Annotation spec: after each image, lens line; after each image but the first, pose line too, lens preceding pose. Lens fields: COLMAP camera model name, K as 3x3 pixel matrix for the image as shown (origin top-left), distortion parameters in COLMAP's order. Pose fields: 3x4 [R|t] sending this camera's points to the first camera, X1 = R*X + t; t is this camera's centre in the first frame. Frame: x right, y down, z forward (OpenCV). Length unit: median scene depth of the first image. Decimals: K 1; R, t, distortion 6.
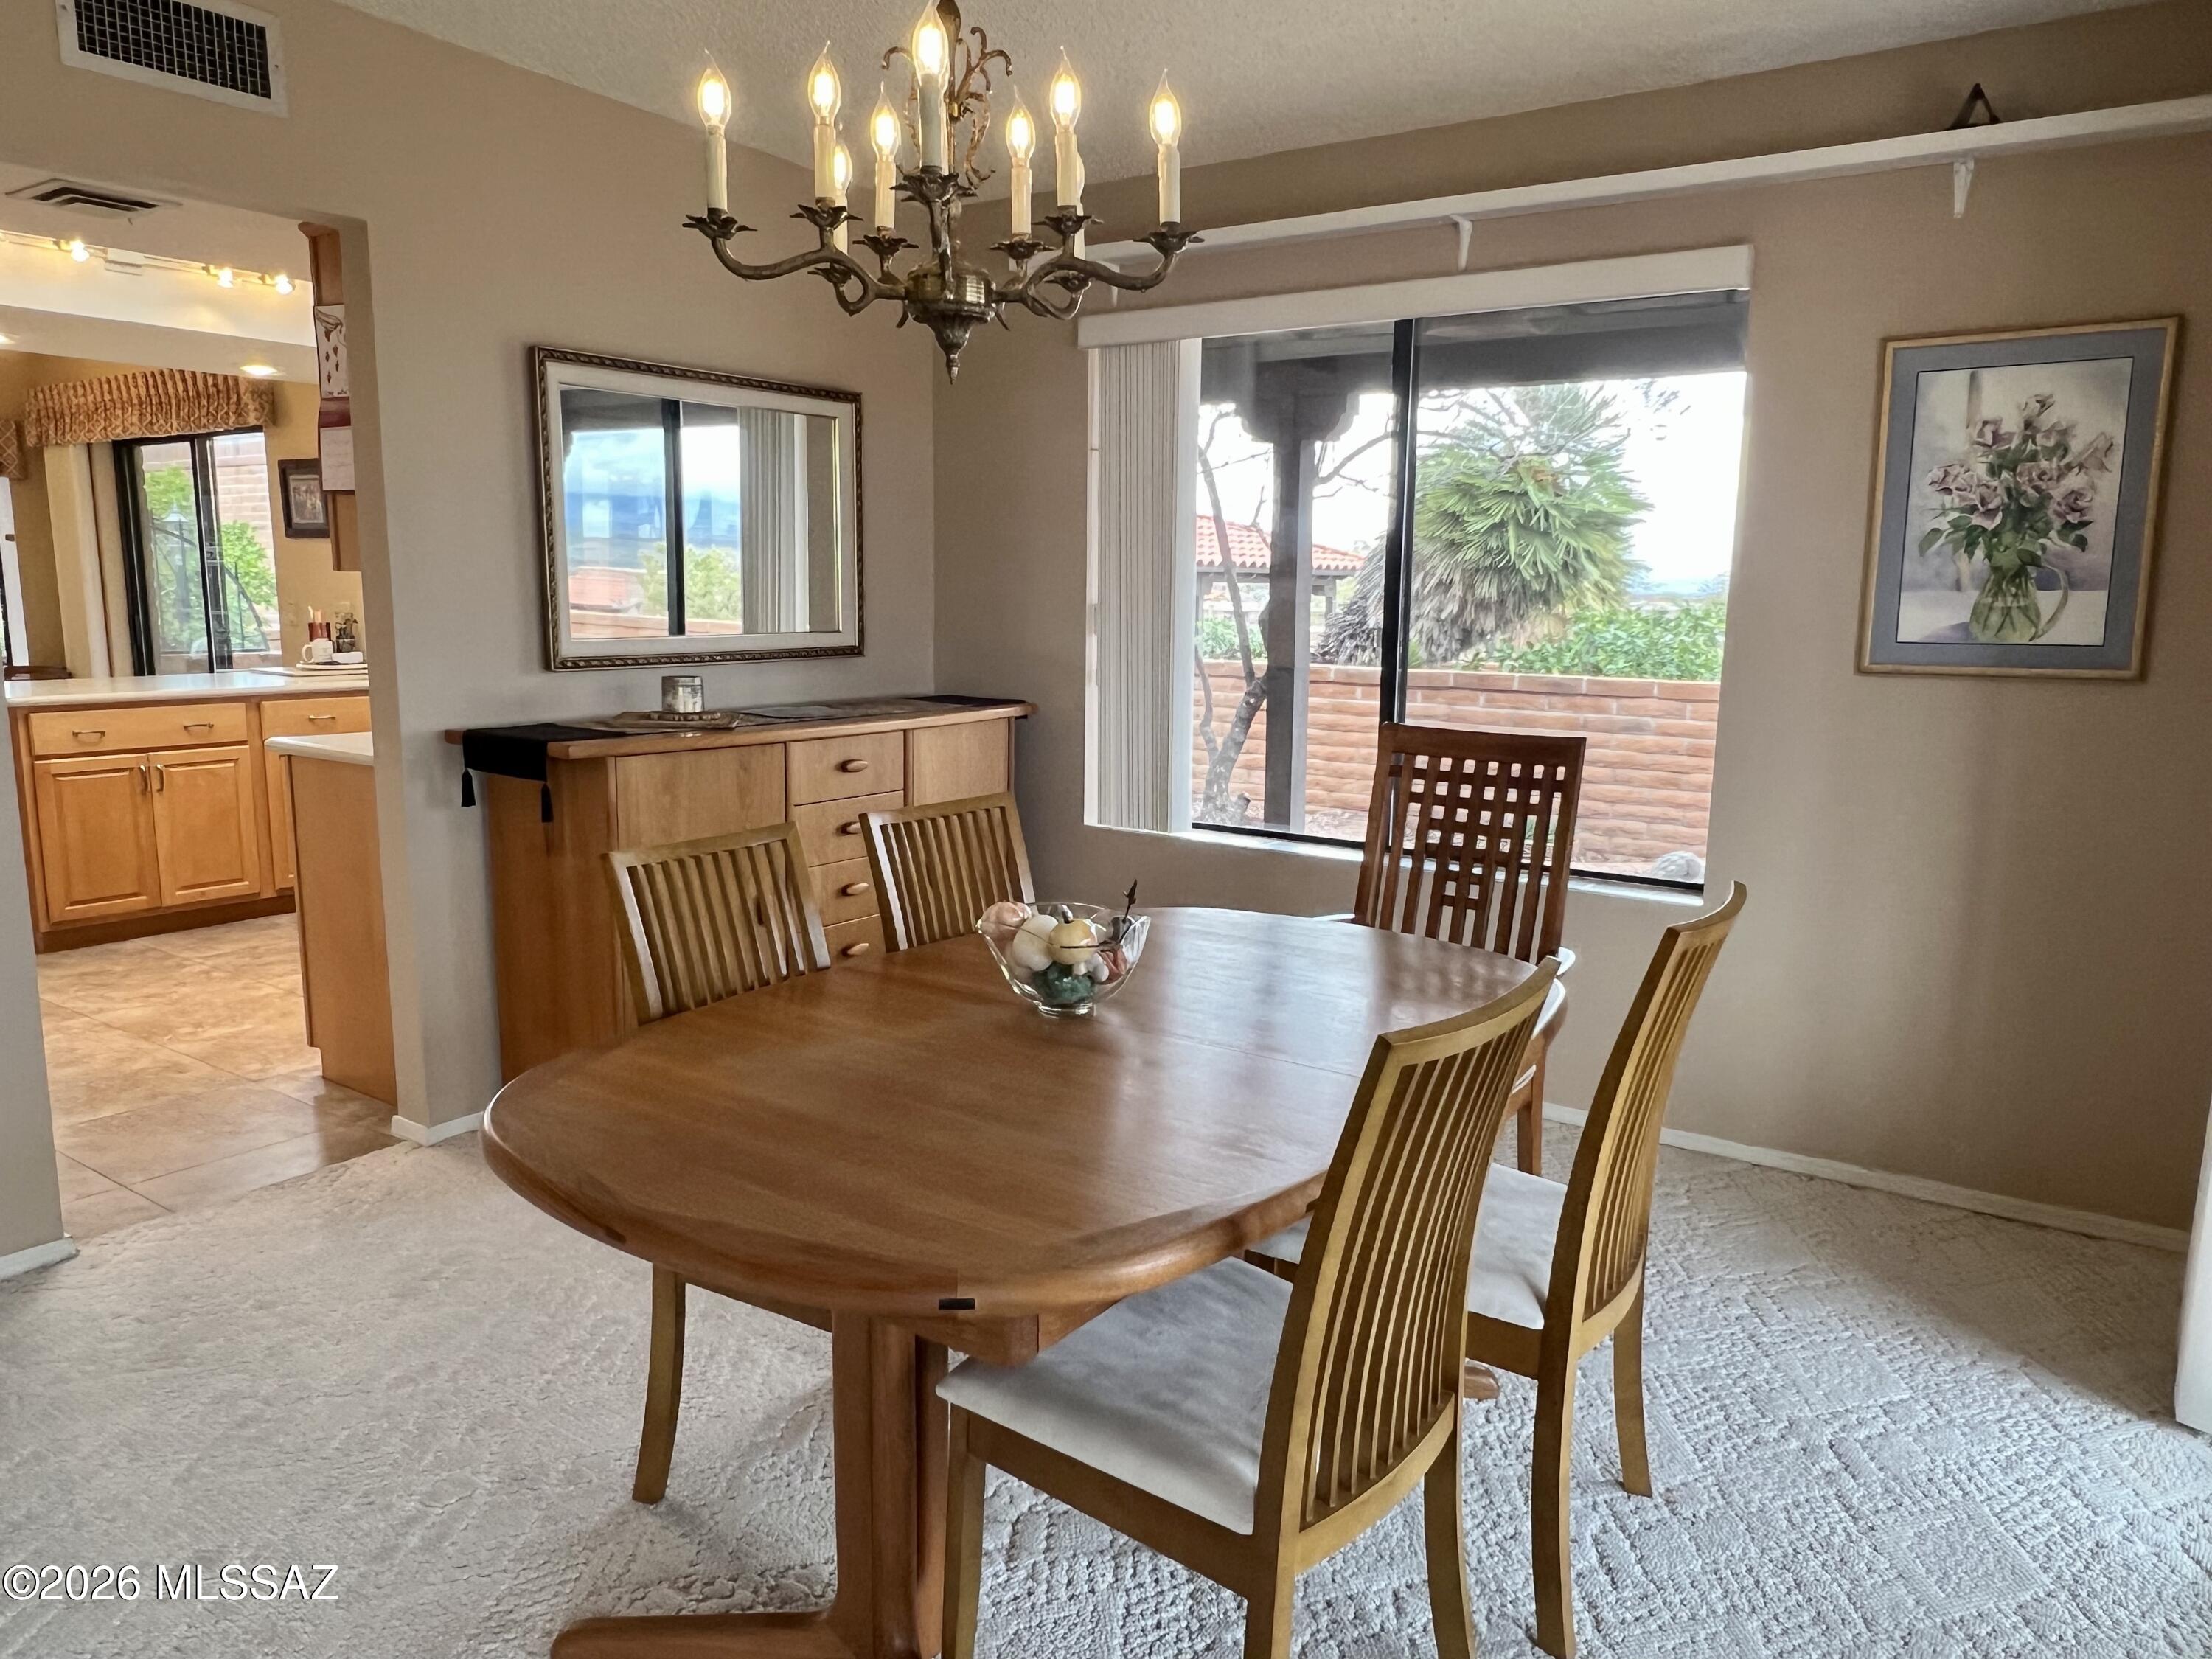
lens RADIAL K [[1514.2, 0, 1124.4], [0, 1514.2, 839.3], [0, 0, 1]] dist [-0.000528, -0.000801]
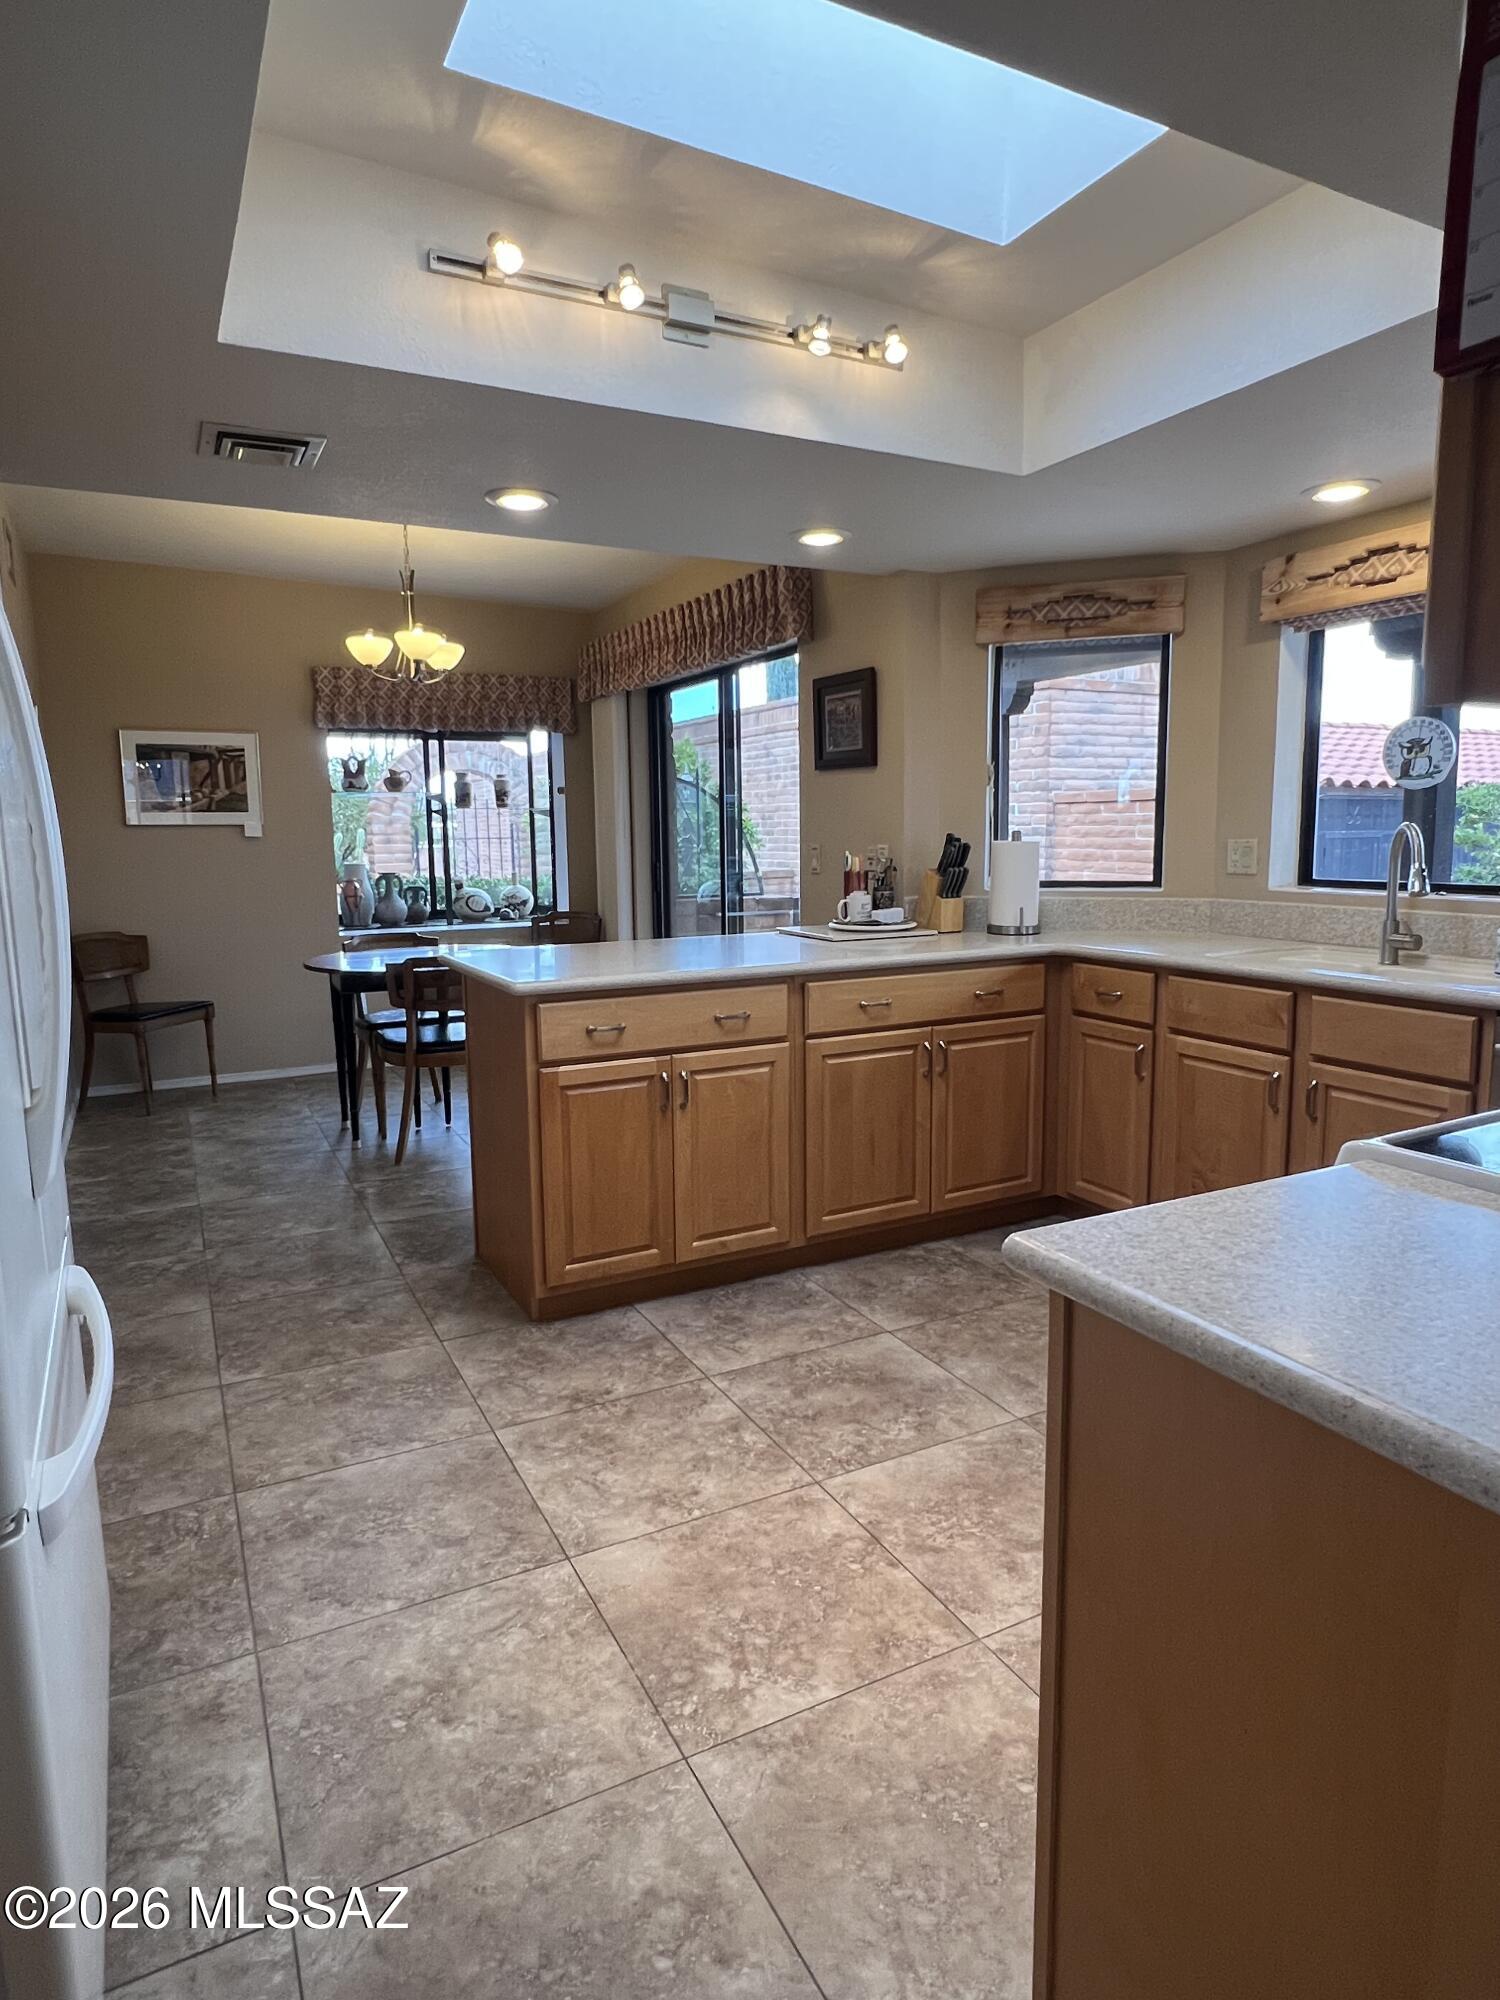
lens RADIAL K [[1162.6, 0, 756.3], [0, 1162.6, 989.2], [0, 0, 1]] dist [-0.001175, -0.003557]
pose [[0.886583, 0.040536, -0.460790, -0.295024], [-0.054487, 0.998370, -0.017008, -0.067950], [0.459349, 0.040186, 0.887346, 0.436164]]
